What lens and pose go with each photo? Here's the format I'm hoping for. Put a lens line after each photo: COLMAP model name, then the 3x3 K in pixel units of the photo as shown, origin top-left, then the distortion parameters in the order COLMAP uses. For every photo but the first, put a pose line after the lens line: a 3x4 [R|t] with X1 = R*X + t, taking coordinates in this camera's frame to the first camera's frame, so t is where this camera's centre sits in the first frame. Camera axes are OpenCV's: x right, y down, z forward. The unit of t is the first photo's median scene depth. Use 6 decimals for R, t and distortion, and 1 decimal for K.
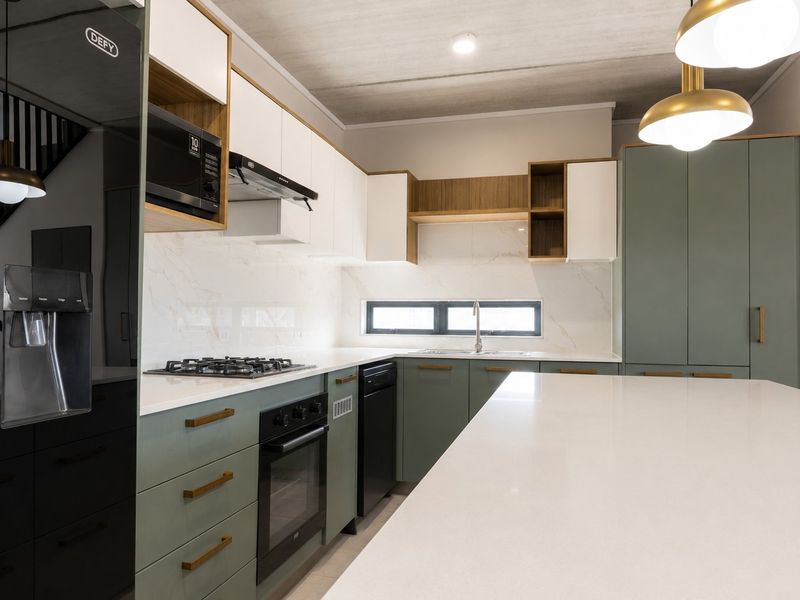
lens RADIAL K [[554.0, 0, 400.0], [0, 554.0, 300.0], [0, 0, 1]] dist [0.052387, -0.000055]
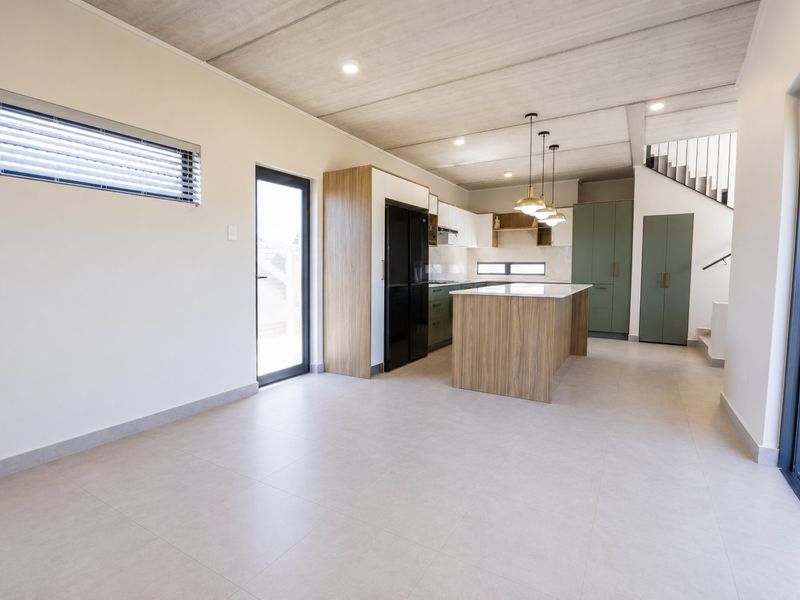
lens RADIAL K [[396.6, 0, 401.7], [0, 396.6, 296.5], [0, 0, 1]] dist [0.002711, 0.000591]
pose [[0.963676, 0.005351, -0.267021, 0.101186], [0.021661, 0.994940, 0.098111, -0.030494], [0.266194, -0.100332, 0.958684, -0.924579]]
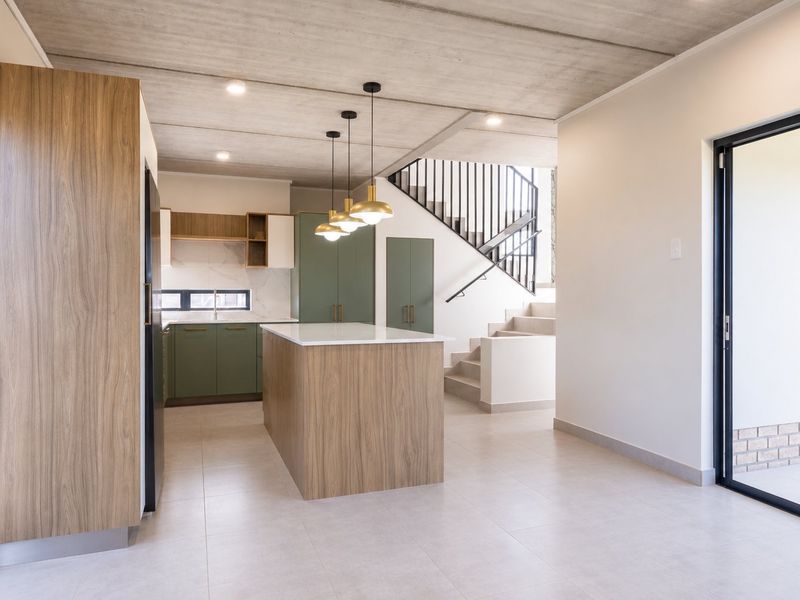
lens RADIAL K [[554.0, 0, 400.0], [0, 554.0, 300.0], [0, 0, 1]] dist [0.052387, -0.000055]
pose [[0.807946, -0.014688, 0.589074, -0.402058], [-0.007214, 0.999368, 0.034813, -0.030813], [-0.589213, -0.032376, 0.807329, -0.687729]]
